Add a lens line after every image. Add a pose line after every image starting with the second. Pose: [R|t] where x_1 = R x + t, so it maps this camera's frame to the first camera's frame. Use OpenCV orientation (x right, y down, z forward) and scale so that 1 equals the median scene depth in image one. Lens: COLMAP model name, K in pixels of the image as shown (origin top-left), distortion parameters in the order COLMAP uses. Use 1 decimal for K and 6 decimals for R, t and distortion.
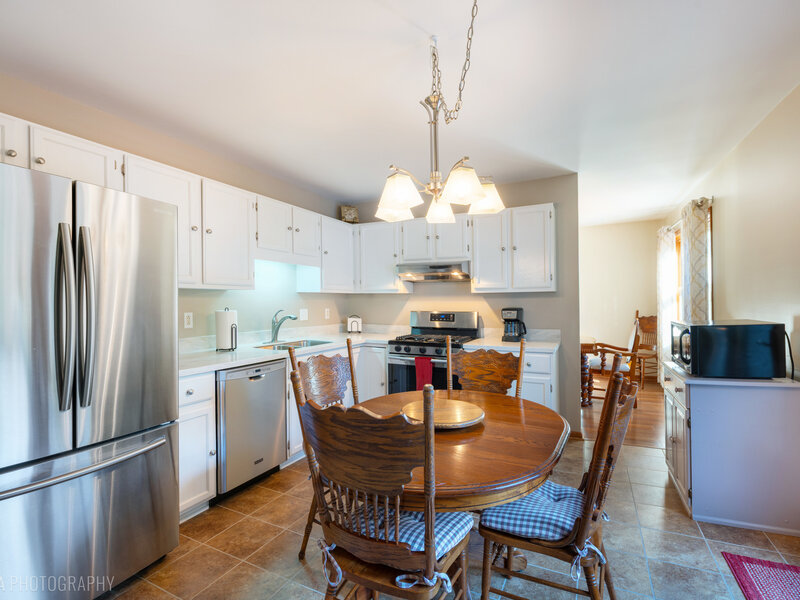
lens RADIAL K [[390.7, 0, 398.9], [0, 390.7, 294.9], [0, 0, 1]] dist [-0.000221, 0.000068]
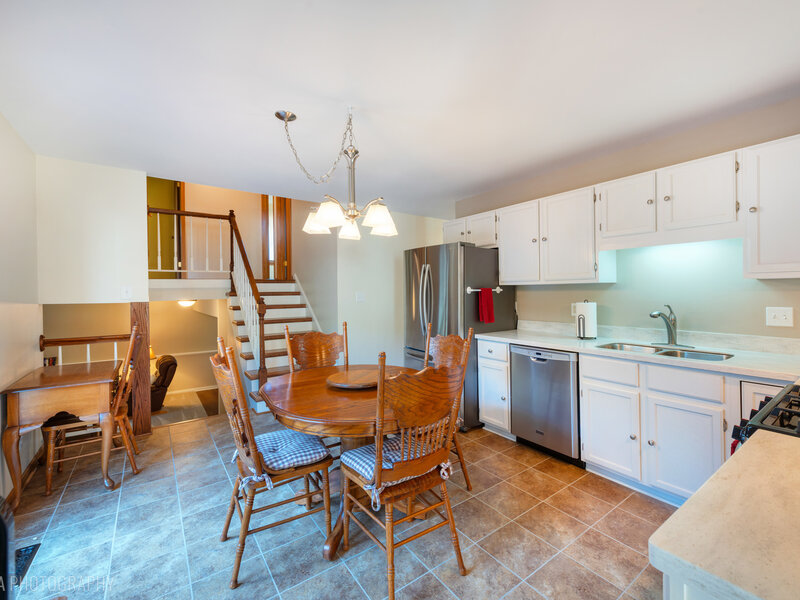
lens RADIAL K [[366.6, 0, 402.7], [0, 366.6, 290.7], [0, 0, 1]] dist [0.001424, 0.000311]
pose [[-0.463832, 0.009996, -0.885867, 0.554699], [0.019320, 0.999813, 0.001166, 0.000139], [0.885712, -0.016574, -0.463939, 0.820942]]
